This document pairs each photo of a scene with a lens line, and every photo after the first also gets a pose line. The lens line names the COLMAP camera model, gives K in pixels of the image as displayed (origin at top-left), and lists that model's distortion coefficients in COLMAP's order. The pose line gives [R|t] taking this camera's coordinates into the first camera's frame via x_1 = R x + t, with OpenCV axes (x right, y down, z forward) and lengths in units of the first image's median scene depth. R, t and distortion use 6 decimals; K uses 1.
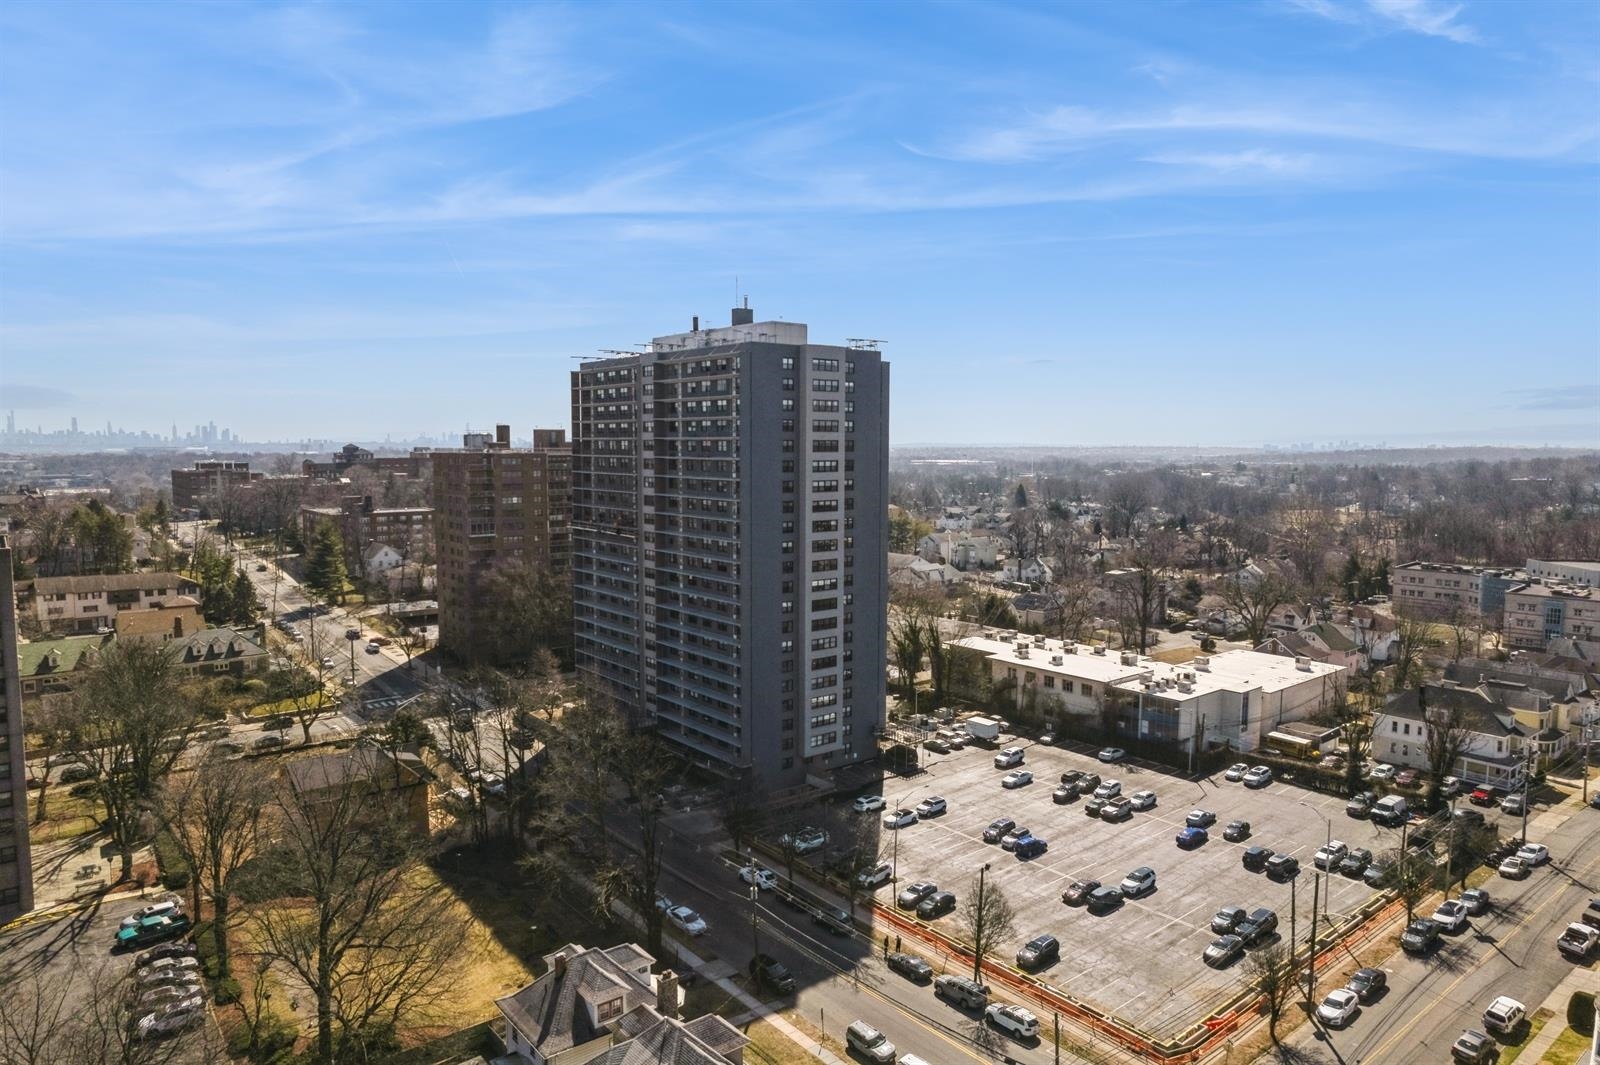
lens RADIAL K [[1014.3, 0, 801.2], [0, 1014.3, 522.2], [0, 0, 1]] dist [-0.060013, 0.051106]
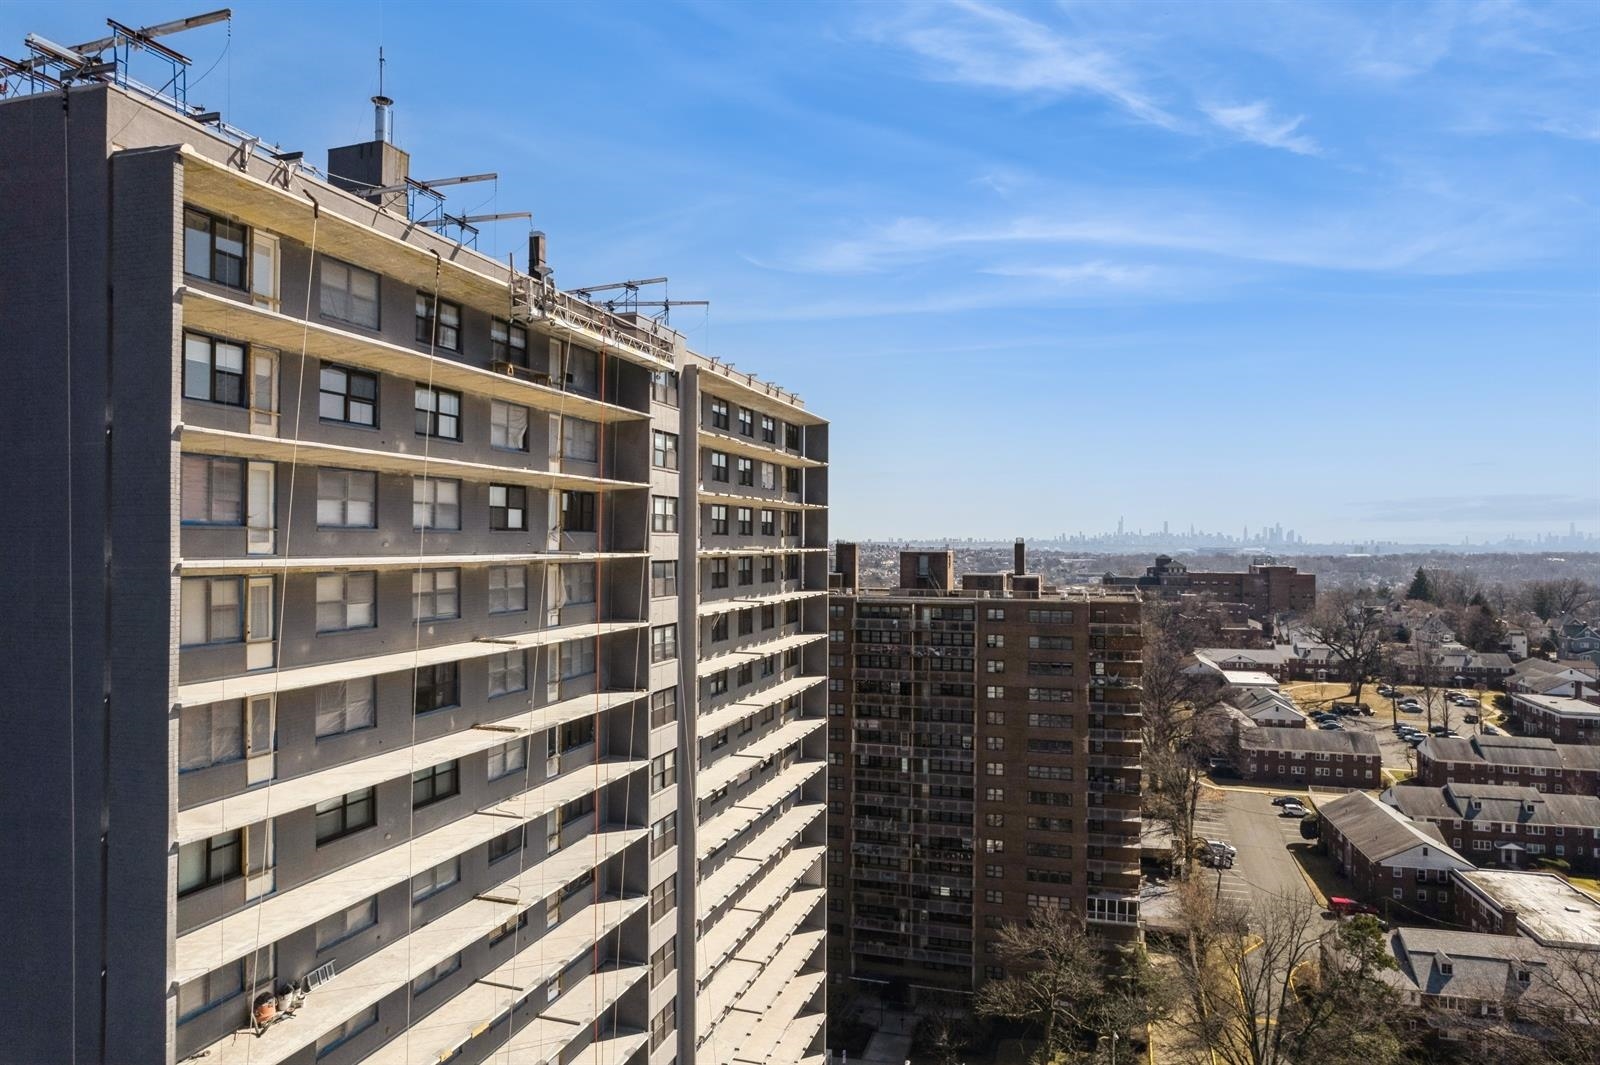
lens RADIAL K [[1014.3, 0, 804.5], [0, 1014.3, 534.0], [0, 0, 1]] dist [-0.060013, 0.051106]
pose [[0.558186, -0.003868, -0.829707, 0.253049], [-0.070043, 0.996200, -0.051766, -0.108753], [0.826754, 0.087010, 0.555794, 1.007092]]
